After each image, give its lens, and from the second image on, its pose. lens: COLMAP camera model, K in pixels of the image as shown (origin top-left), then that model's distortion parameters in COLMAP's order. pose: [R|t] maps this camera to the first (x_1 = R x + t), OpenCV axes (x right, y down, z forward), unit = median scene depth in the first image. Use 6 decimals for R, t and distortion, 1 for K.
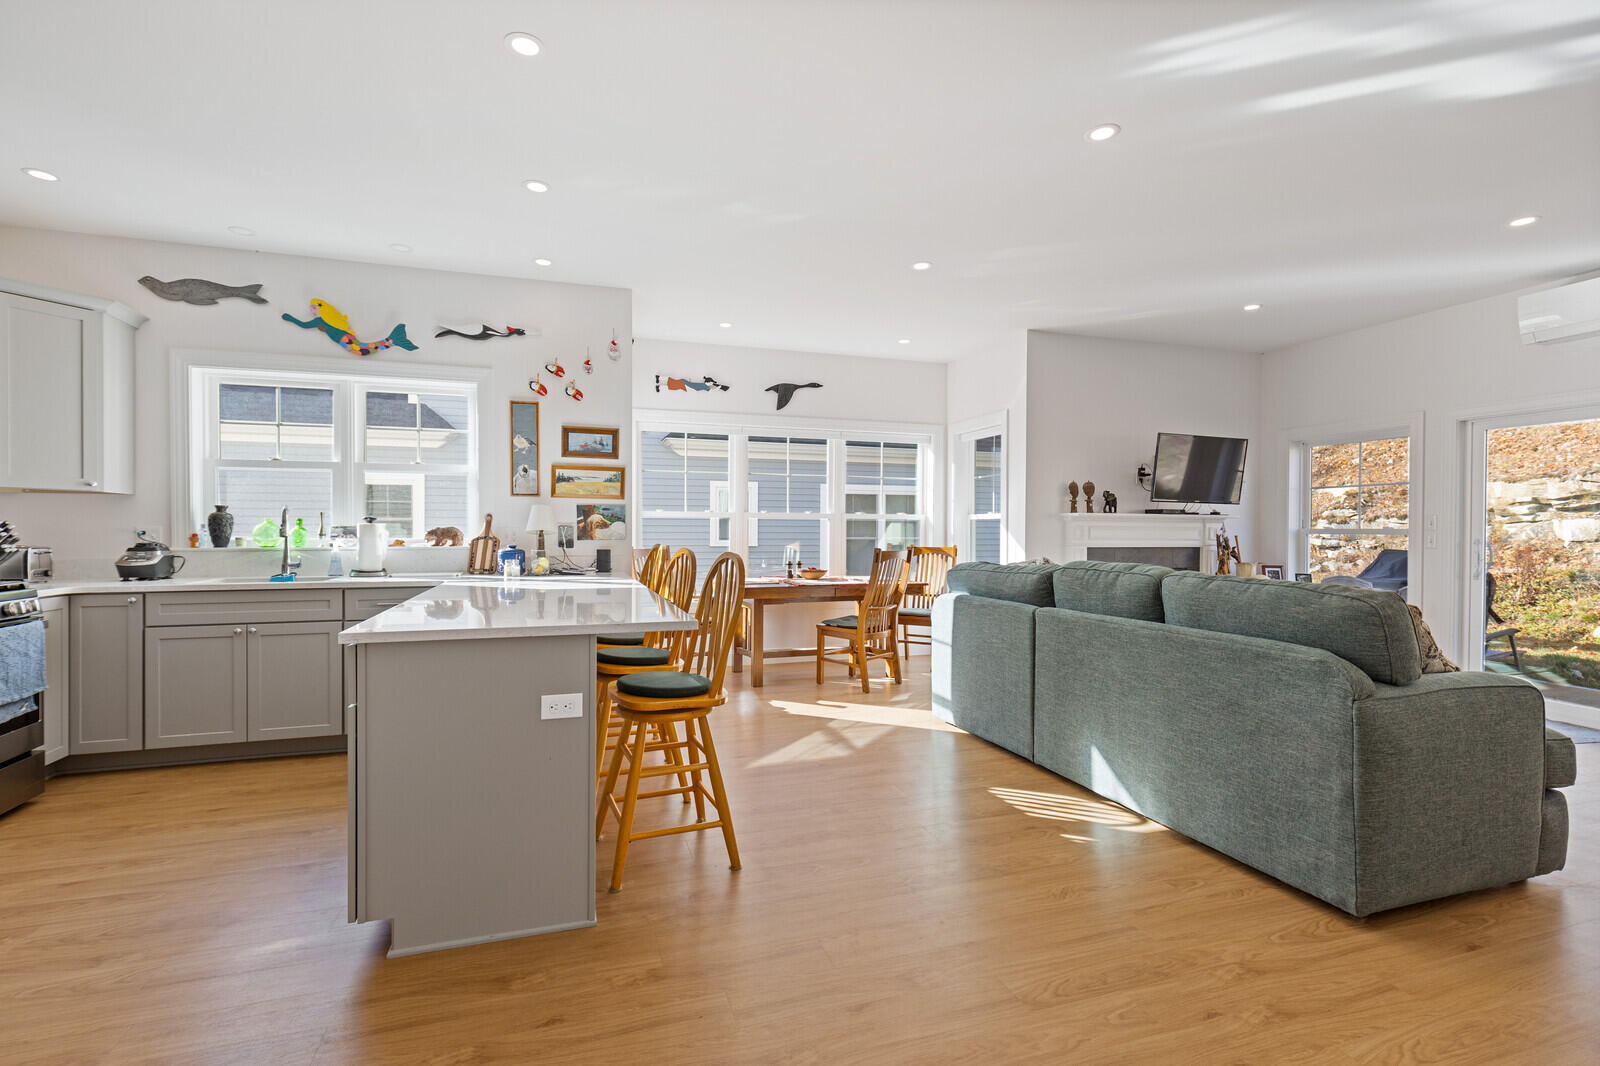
lens RADIAL K [[732.9, 0, 790.2], [0, 732.9, 534.3], [0, 0, 1]] dist [0.013622, -0.000421]
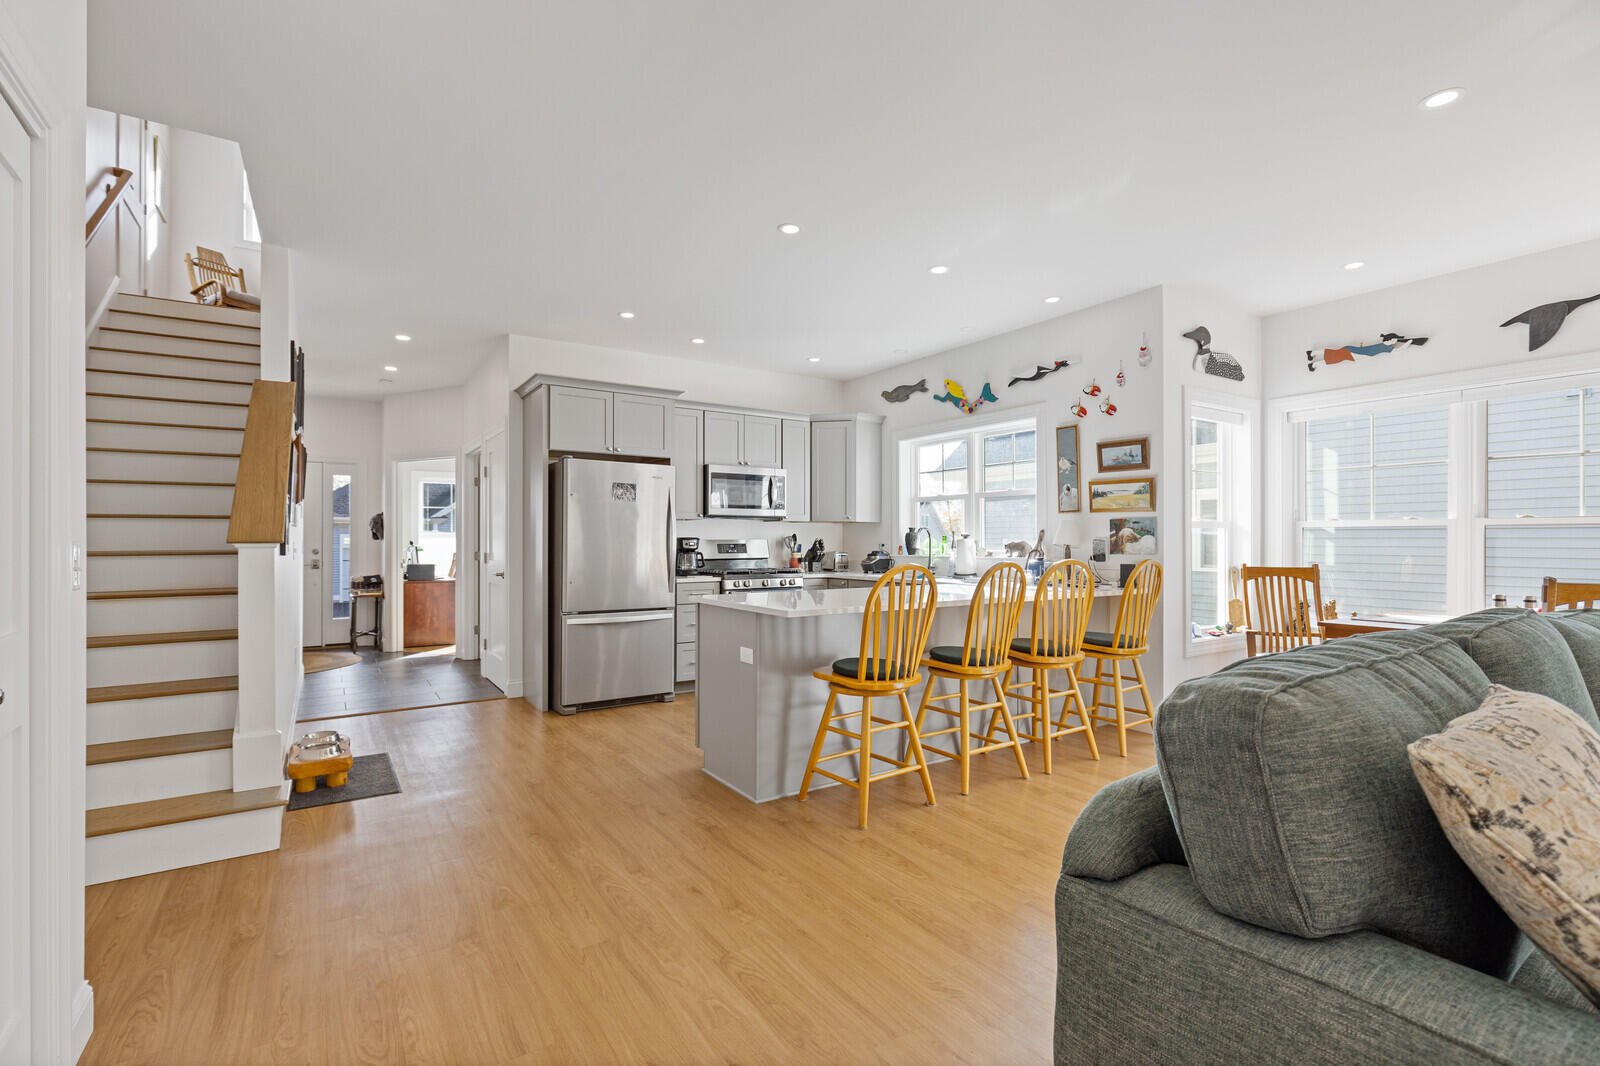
lens RADIAL K [[732.9, 0, 789.2], [0, 732.9, 537.4], [0, 0, 1]] dist [0.013622, -0.000421]
pose [[0.258389, -0.006263, -0.966021, 0.574234], [-0.008045, 0.999930, -0.008634, -0.002668], [0.966008, 0.010002, 0.258320, 0.316383]]
